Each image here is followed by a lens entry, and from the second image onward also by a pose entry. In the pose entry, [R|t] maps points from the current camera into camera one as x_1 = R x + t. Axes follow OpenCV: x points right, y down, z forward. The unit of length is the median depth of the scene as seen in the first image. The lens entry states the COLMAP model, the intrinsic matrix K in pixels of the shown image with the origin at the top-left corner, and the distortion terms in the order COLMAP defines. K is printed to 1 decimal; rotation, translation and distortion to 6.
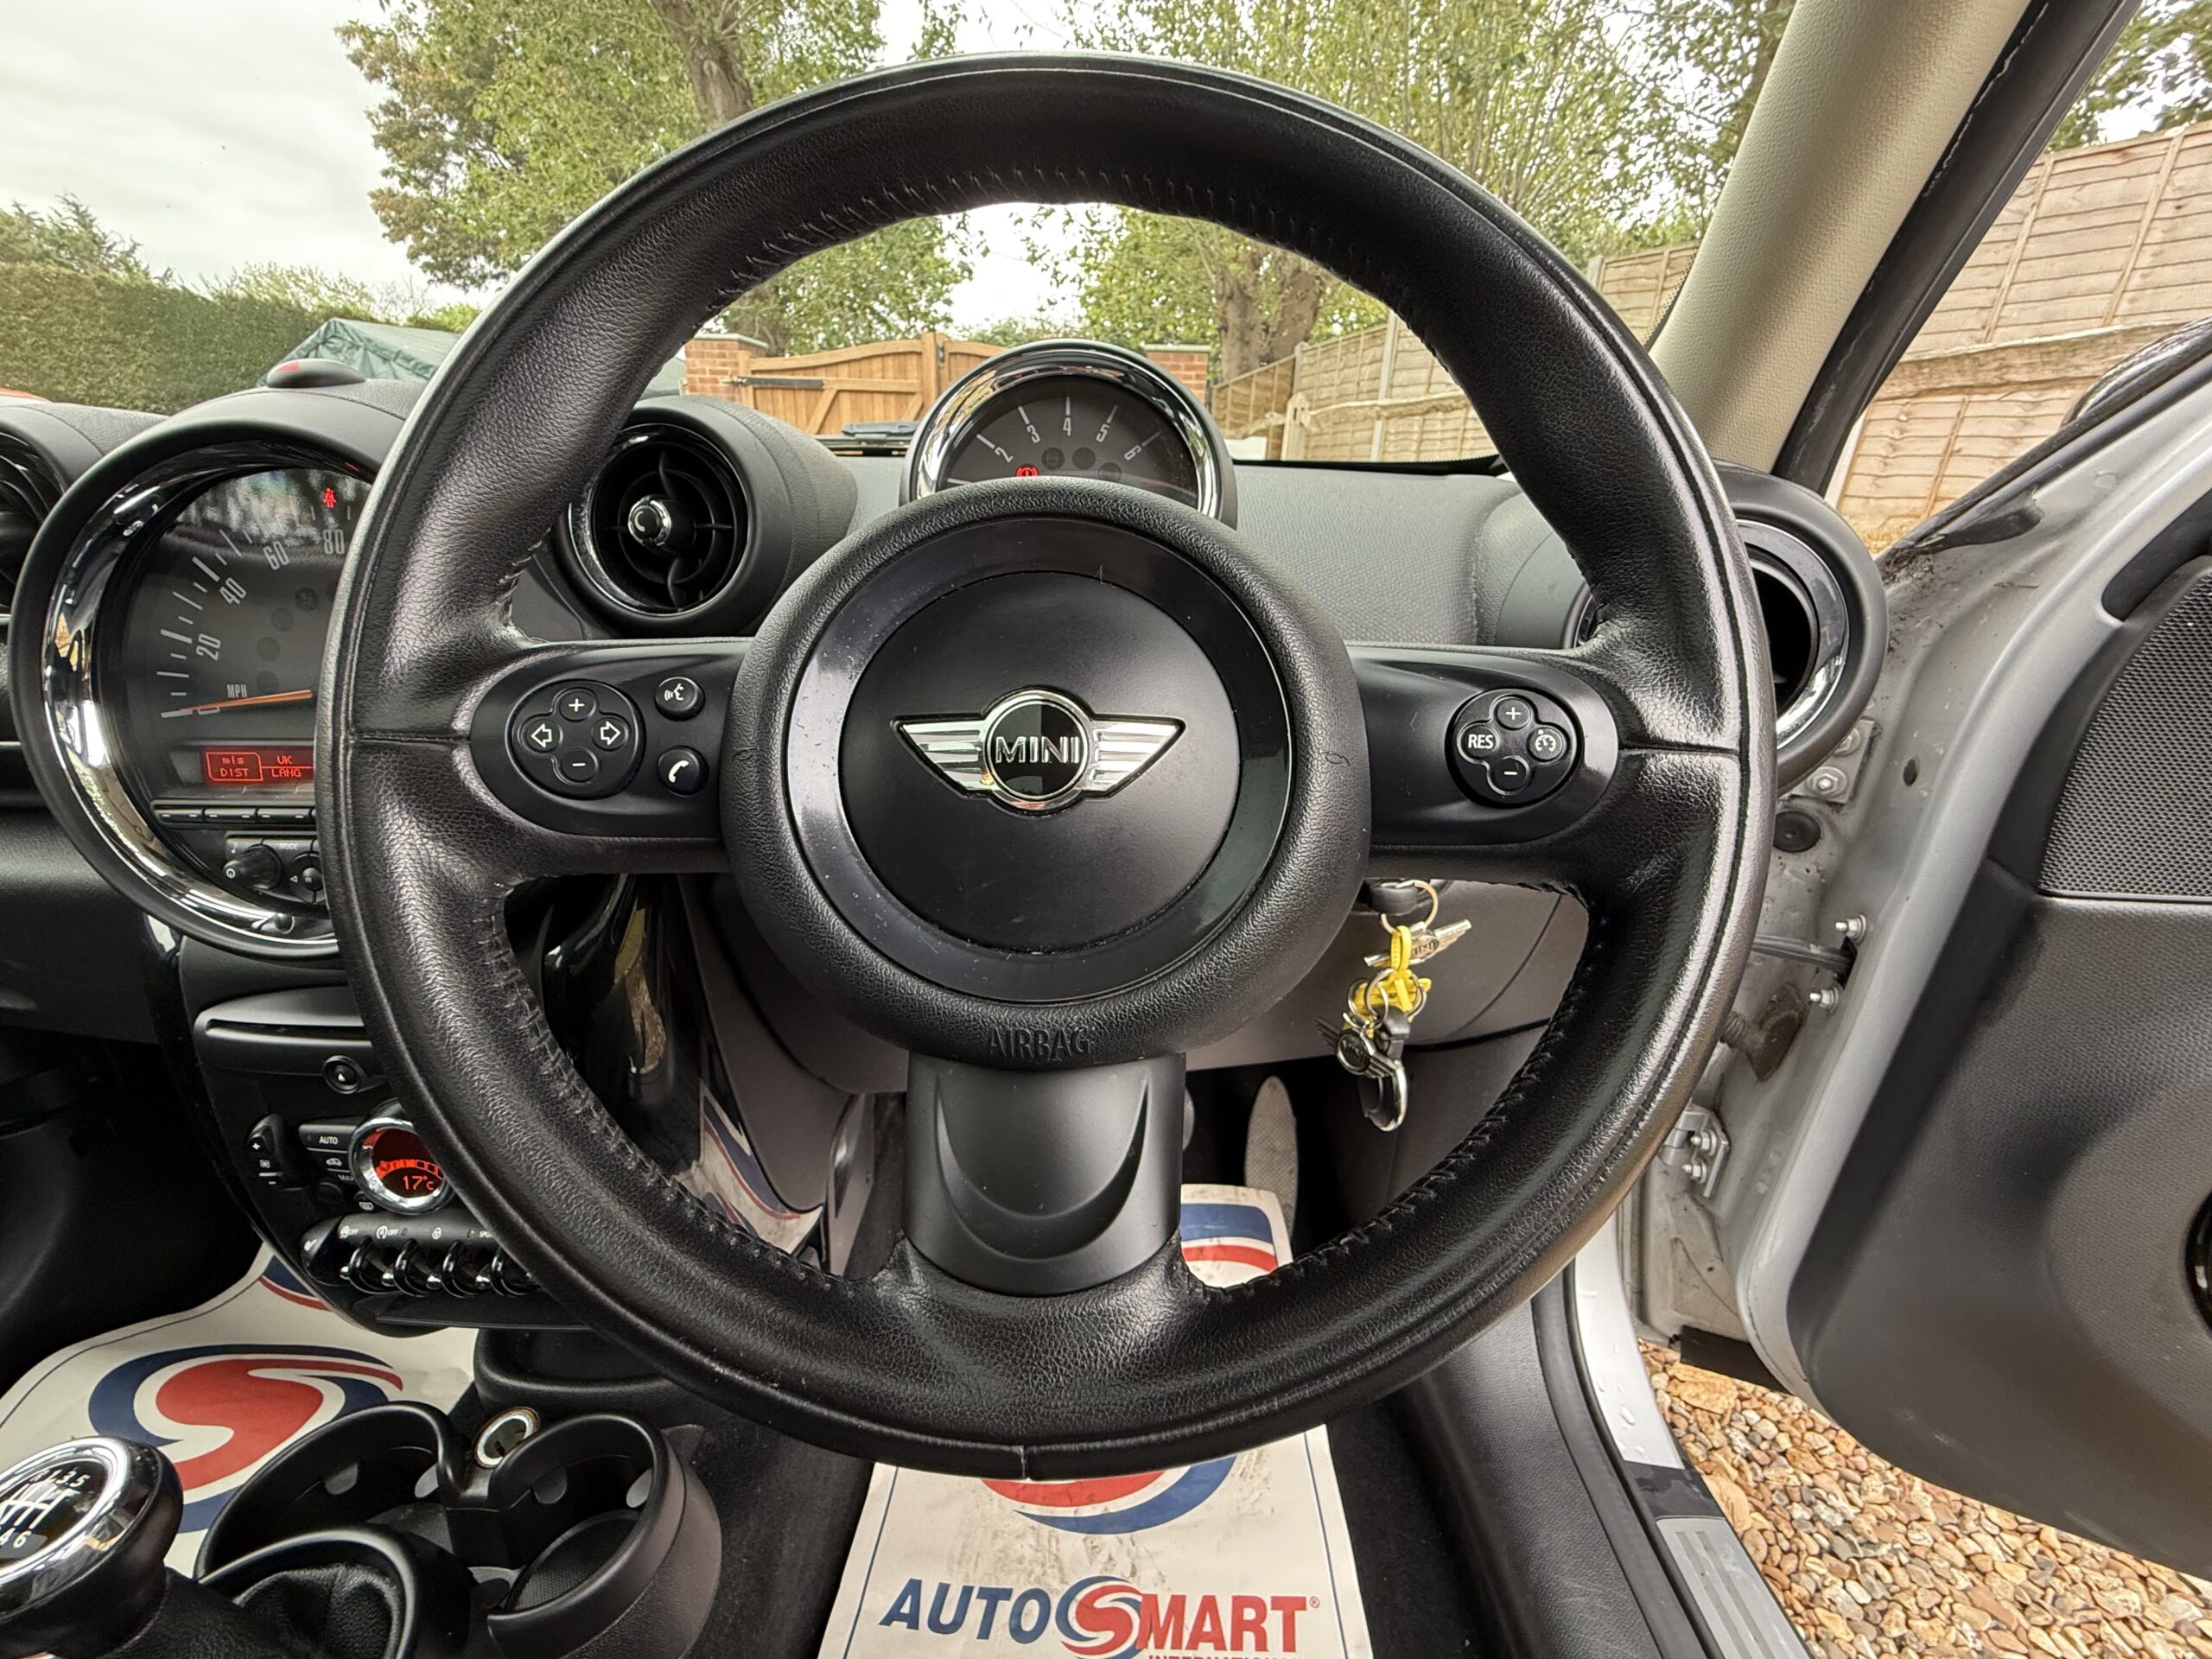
lens RADIAL K [[892.0, 0, 1106.0], [0, 892.0, 829.5], [0, 0, 1]] dist [0.000600, -0.000566]
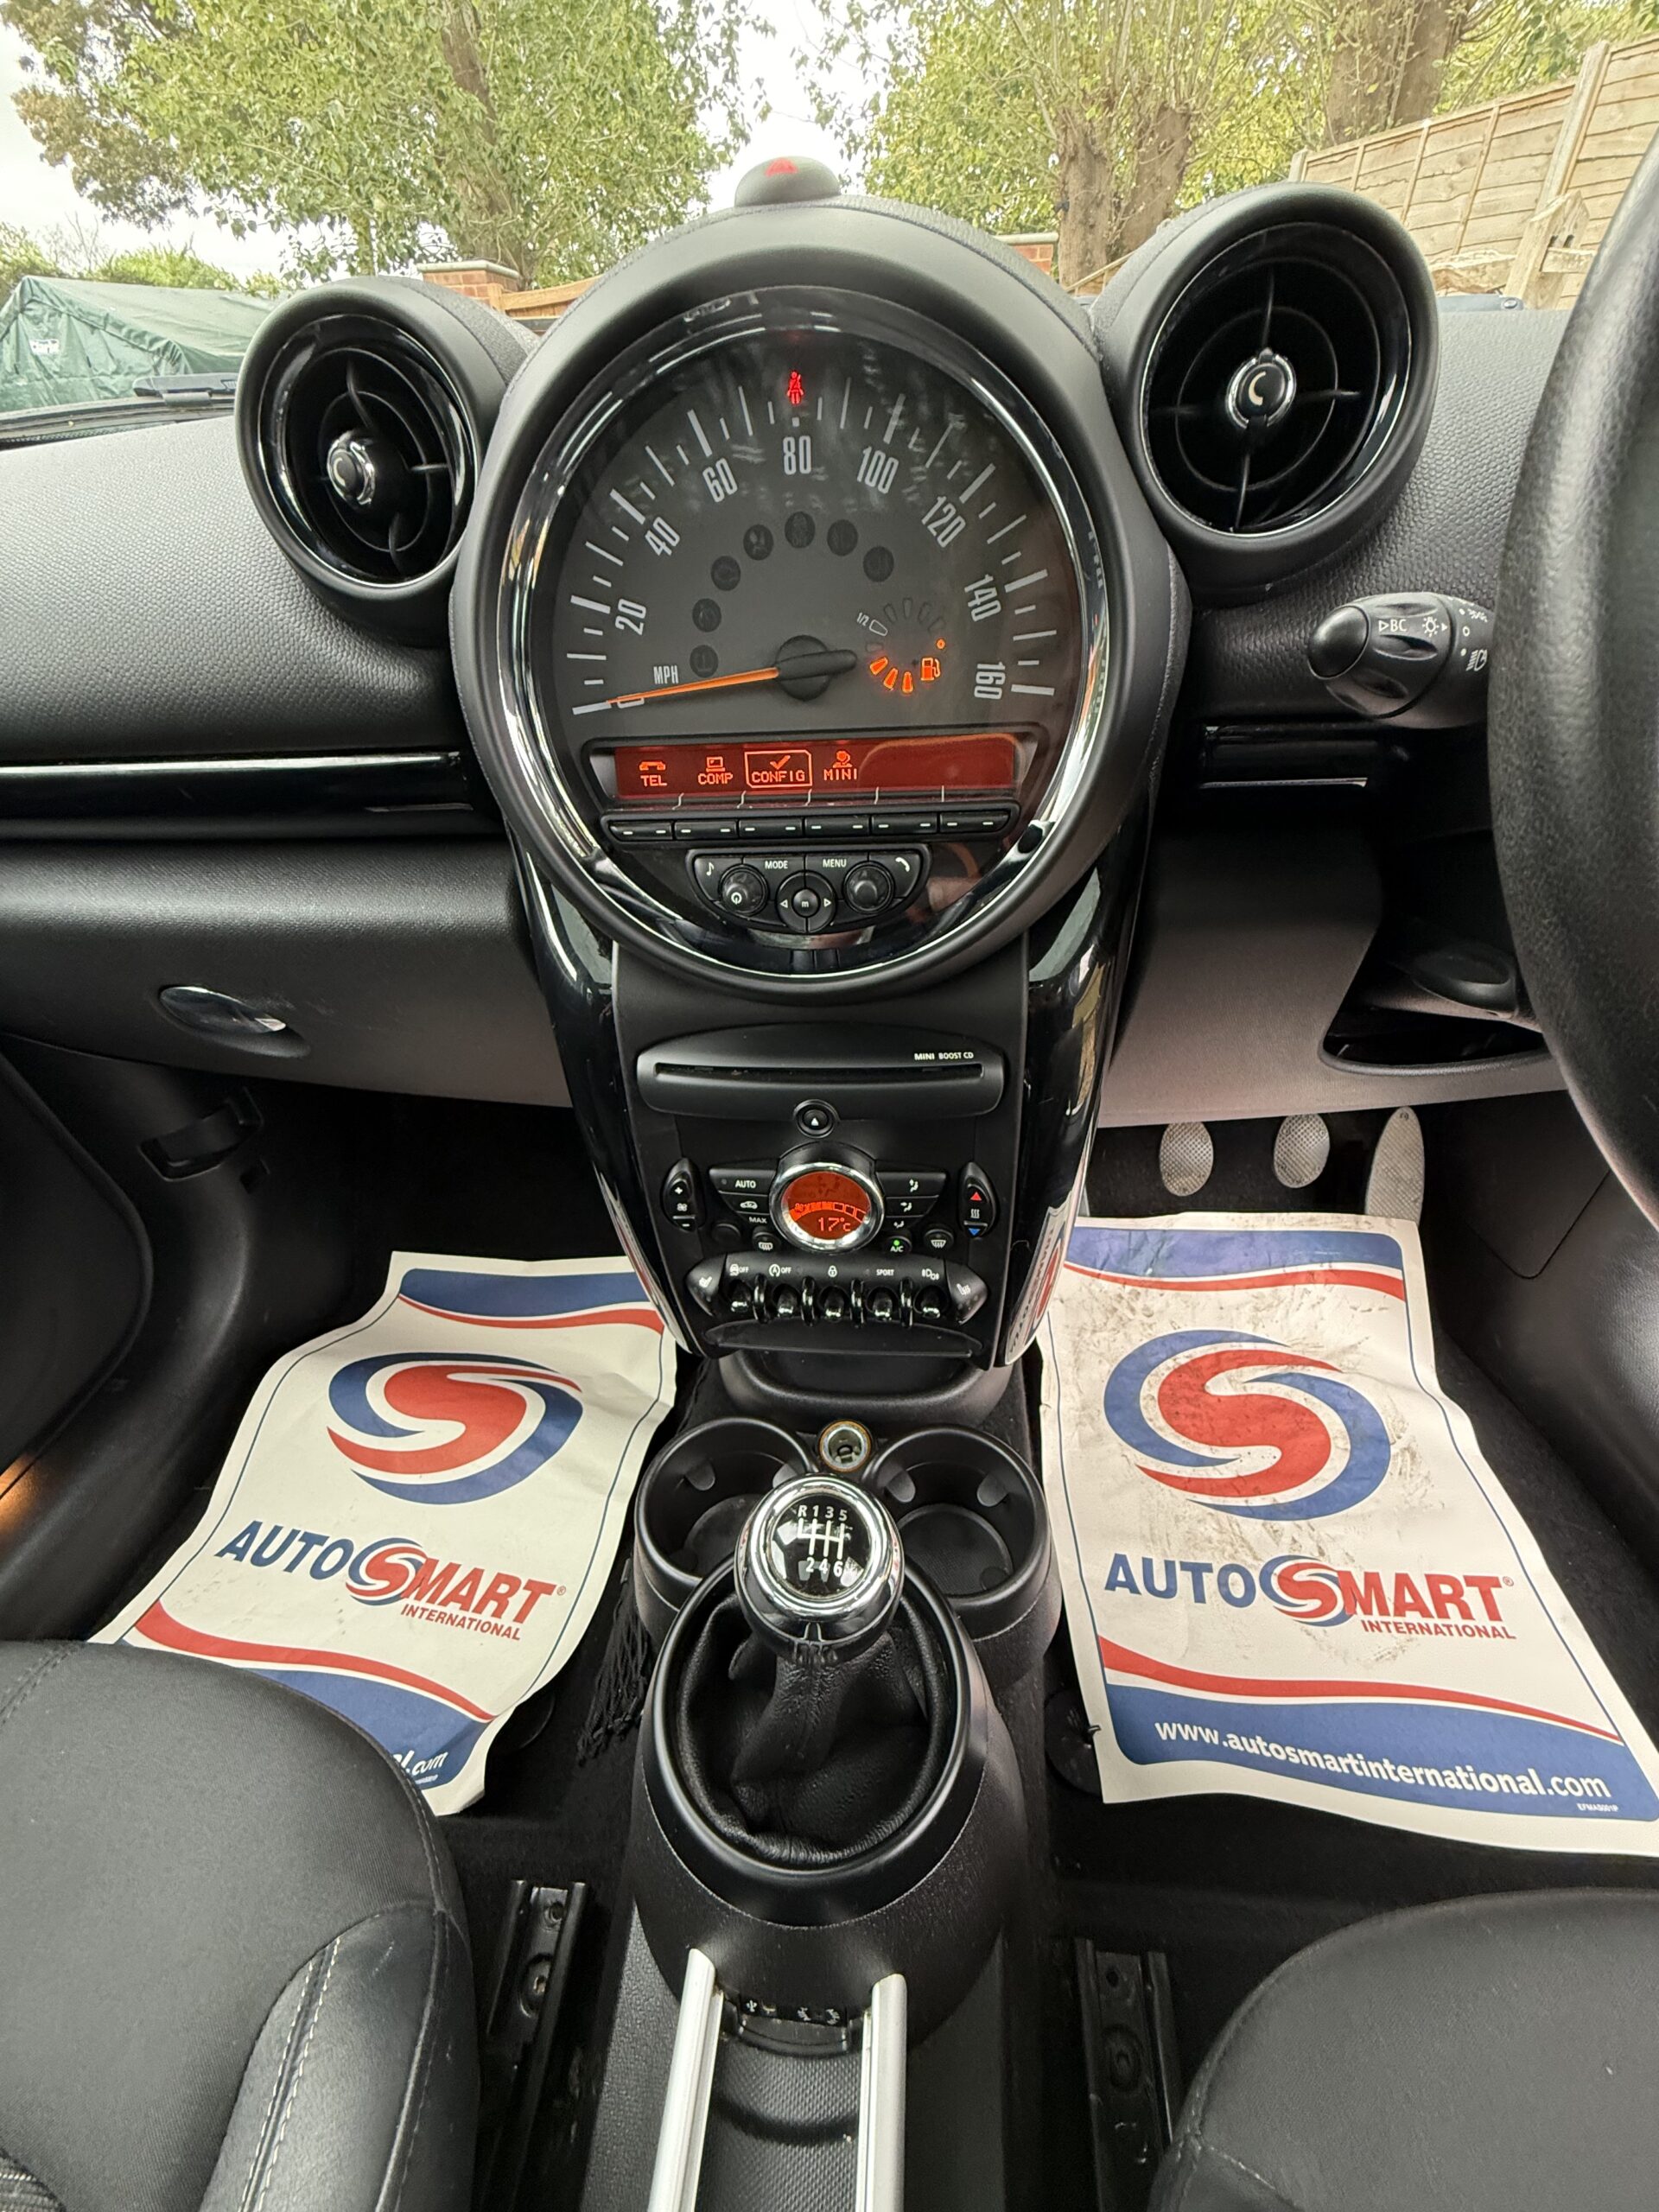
lens RADIAL K [[892.0, 0, 833.5], [0, 892.0, 1101.2], [0, 0, 1]] dist [0.000600, -0.000566]
pose [[0.997541, -0.012652, -0.068930, -0.458601], [0.030174, 0.965276, 0.259485, 0.009696], [0.063253, -0.260927, 0.963284, 0.066061]]
